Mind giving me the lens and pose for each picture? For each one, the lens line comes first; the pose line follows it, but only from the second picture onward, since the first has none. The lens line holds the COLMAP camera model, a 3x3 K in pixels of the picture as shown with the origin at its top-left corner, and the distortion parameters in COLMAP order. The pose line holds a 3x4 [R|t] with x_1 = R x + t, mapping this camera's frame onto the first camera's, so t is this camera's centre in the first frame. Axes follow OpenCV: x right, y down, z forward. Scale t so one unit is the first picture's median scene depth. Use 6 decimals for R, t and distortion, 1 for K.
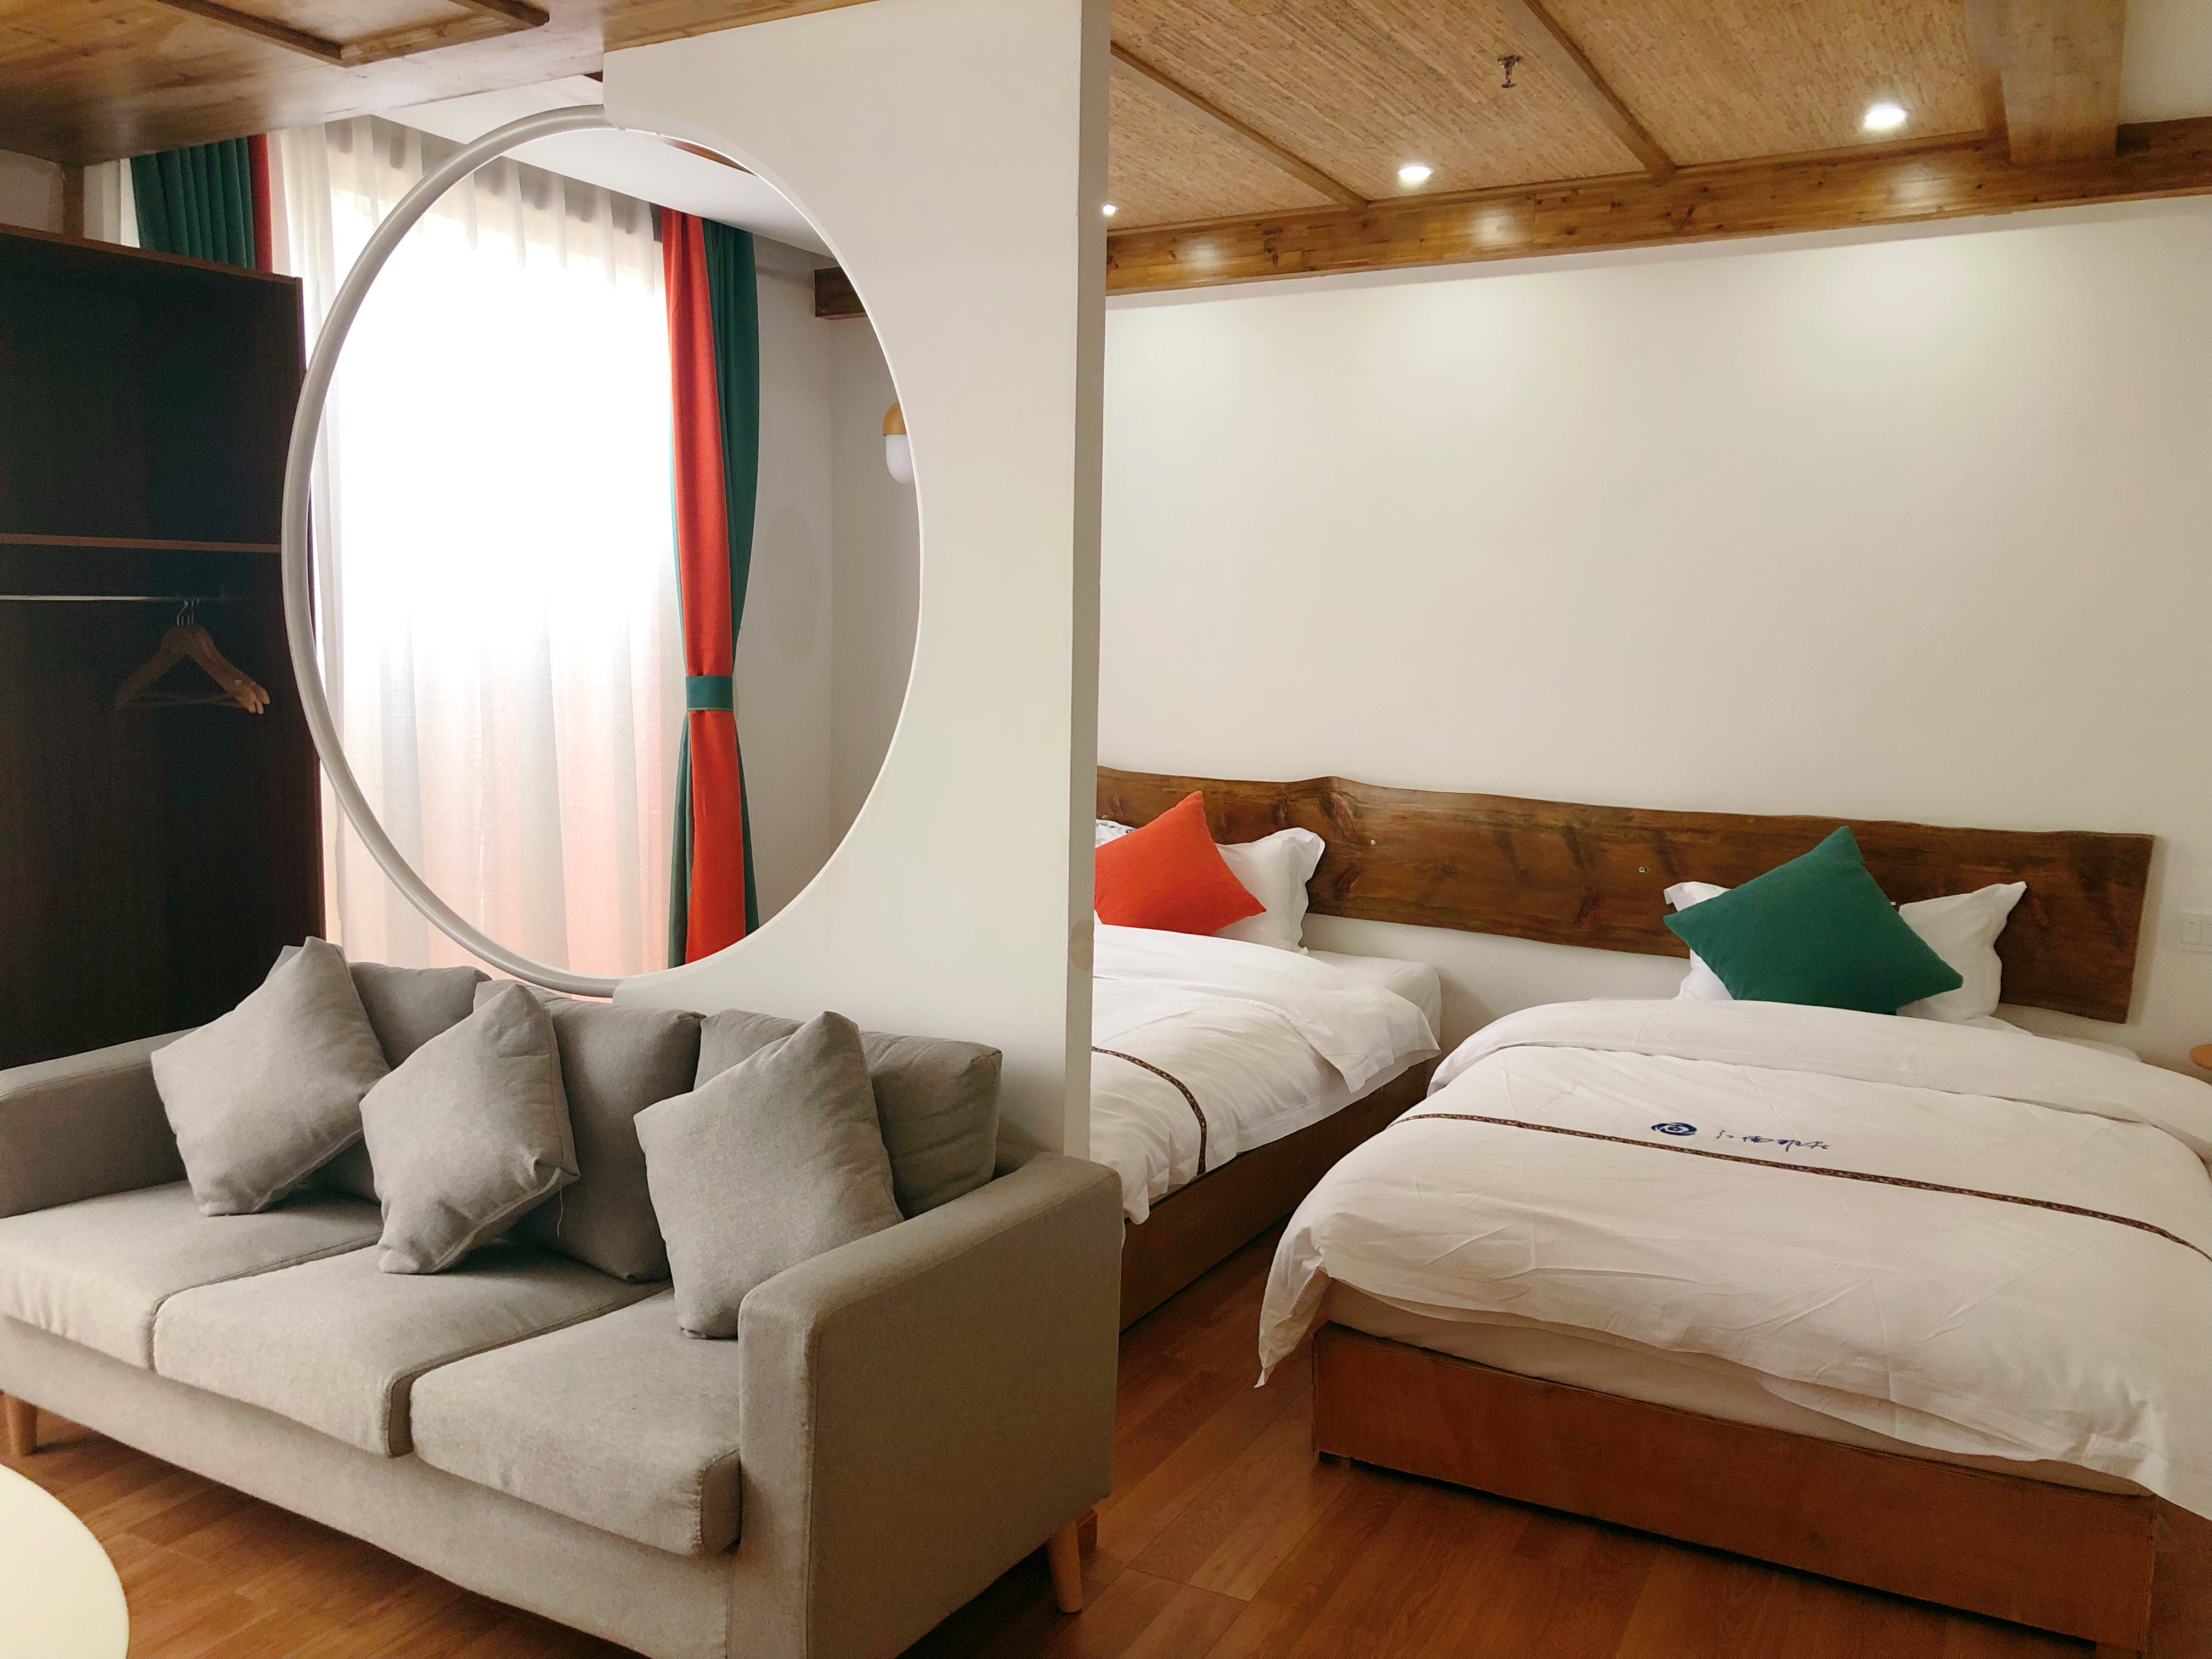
lens RADIAL K [[1767.0, 0, 1108.1], [0, 1767.0, 875.8], [0, 0, 1]] dist [-0.009440, 0.061967]
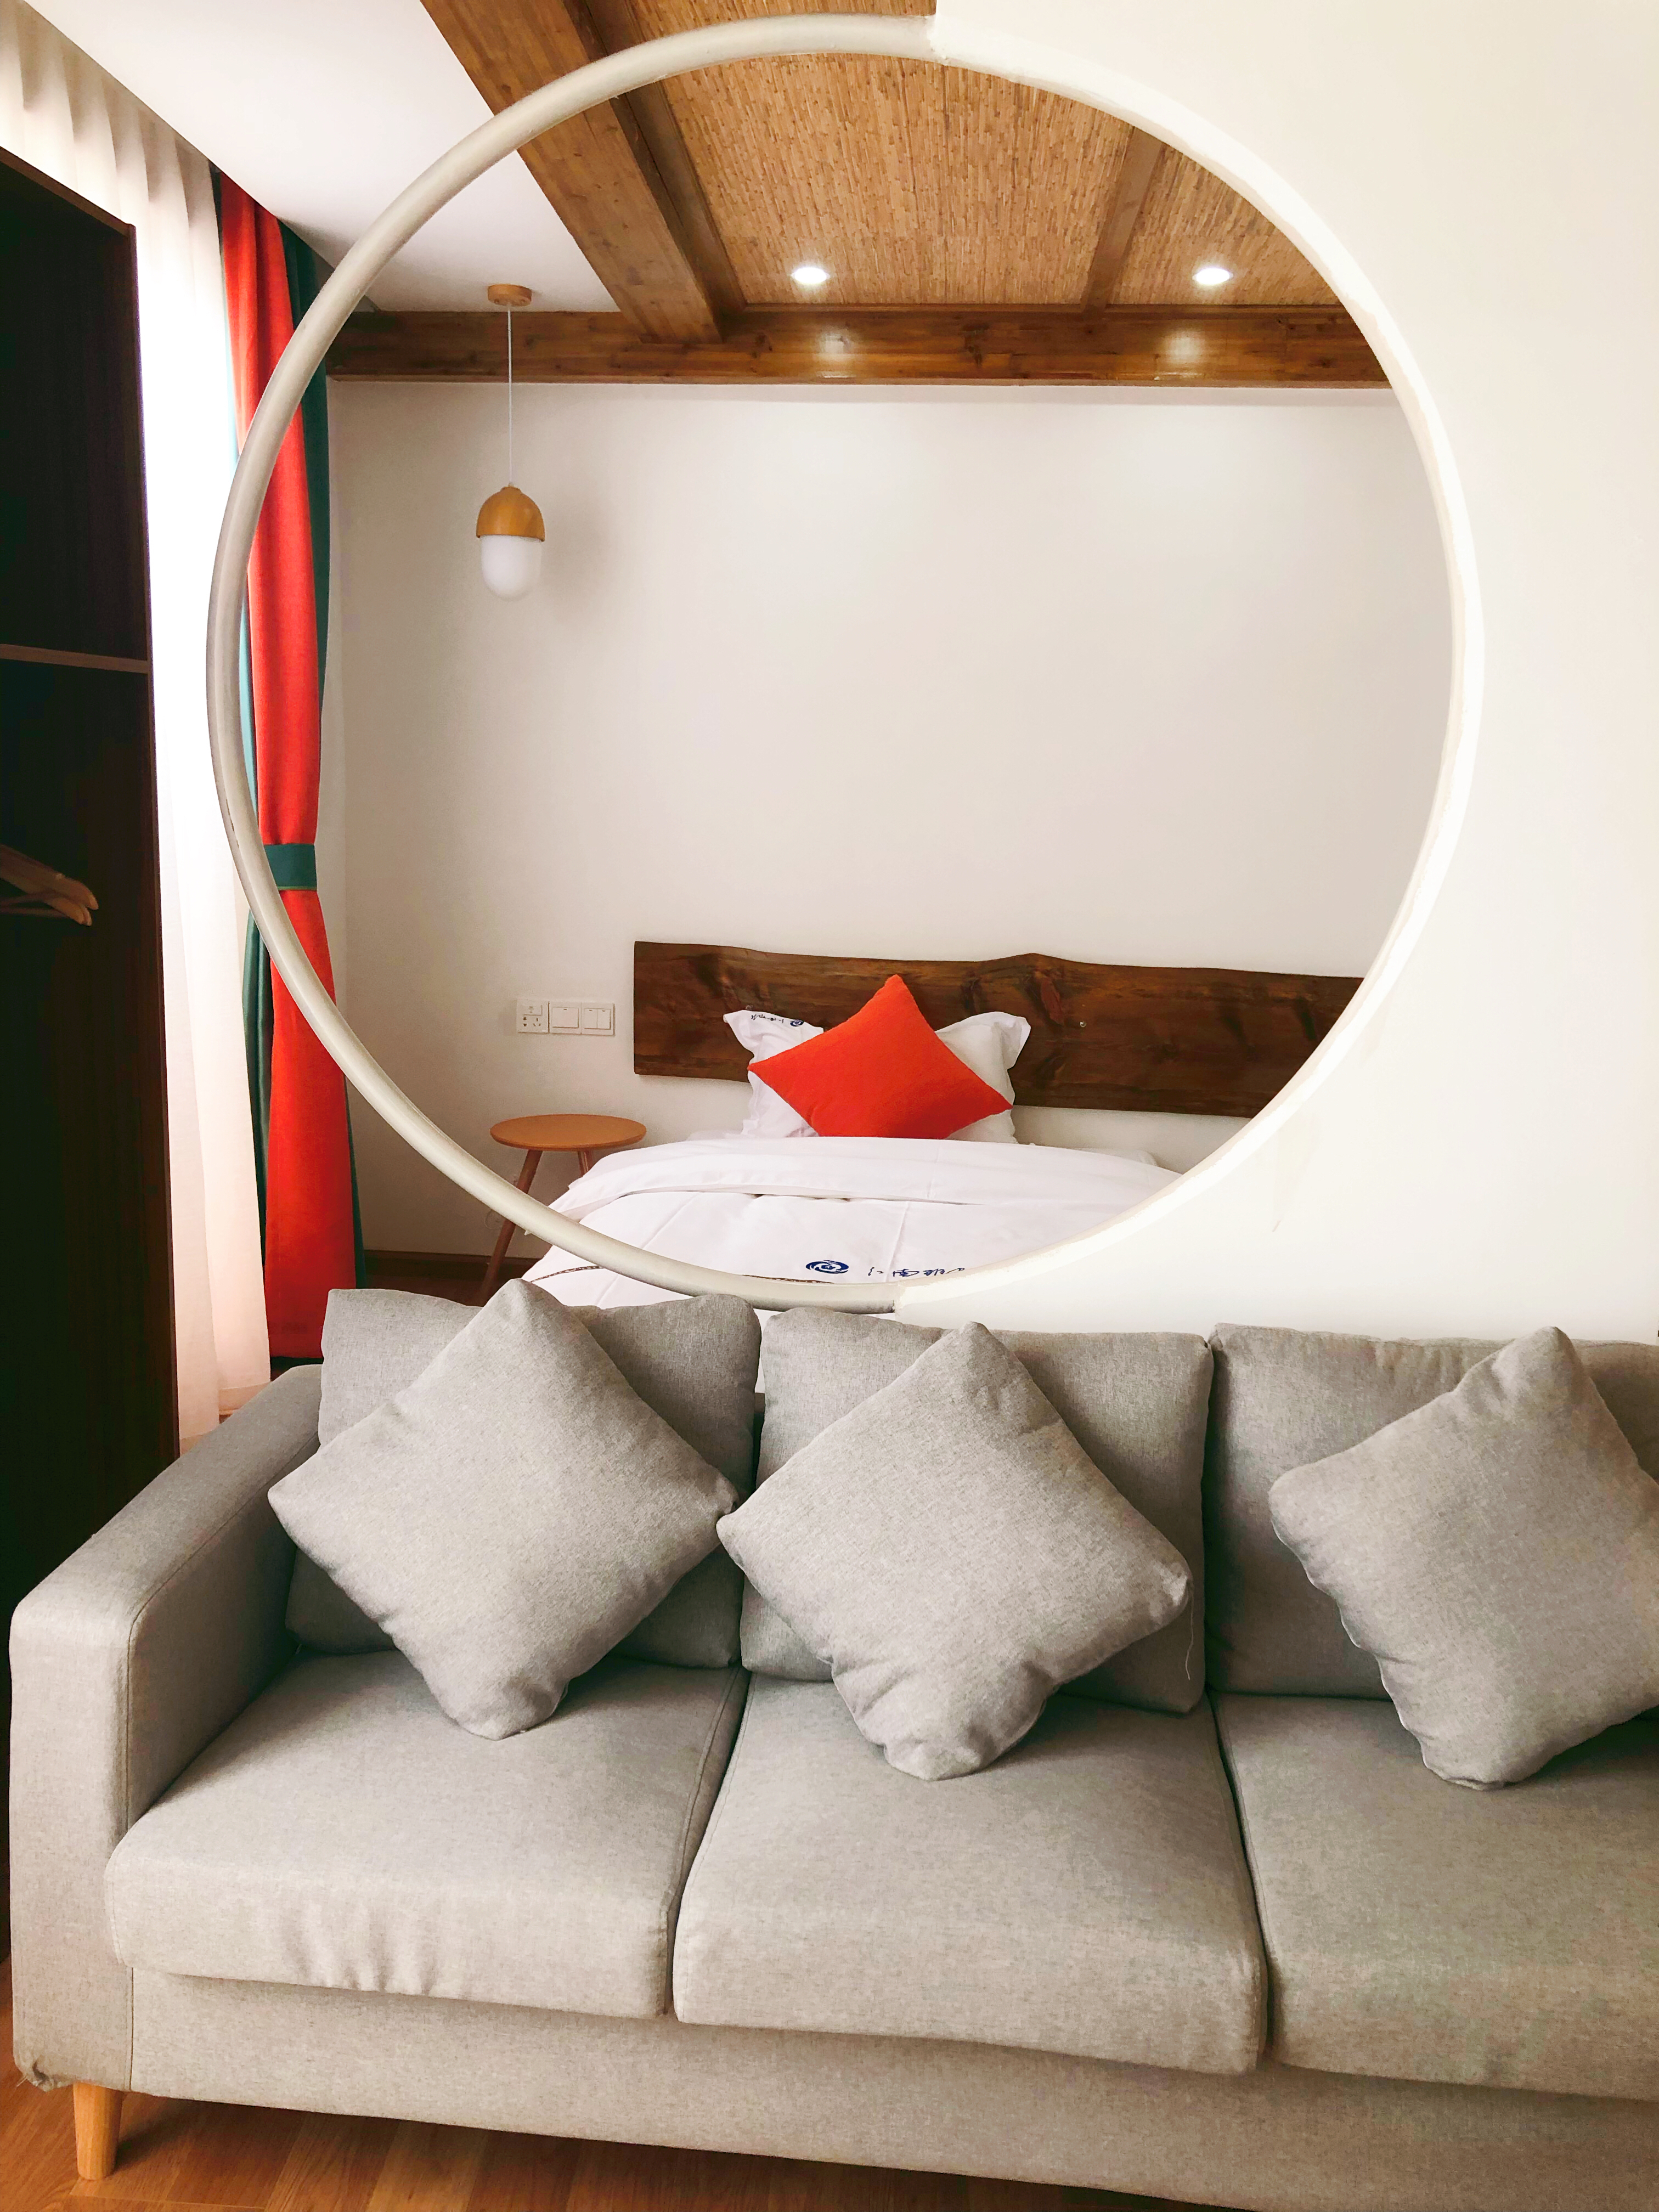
lens RADIAL K [[1801.6, 0, 829.5], [0, 1801.6, 1106.0], [0, 0, 1]] dist [0.049880, -0.100238]
pose [[0.909192, -0.066782, 0.410988, -0.365212], [0.047723, 0.997263, 0.056475, -0.036366], [-0.413634, -0.031733, 0.909890, 0.206653]]
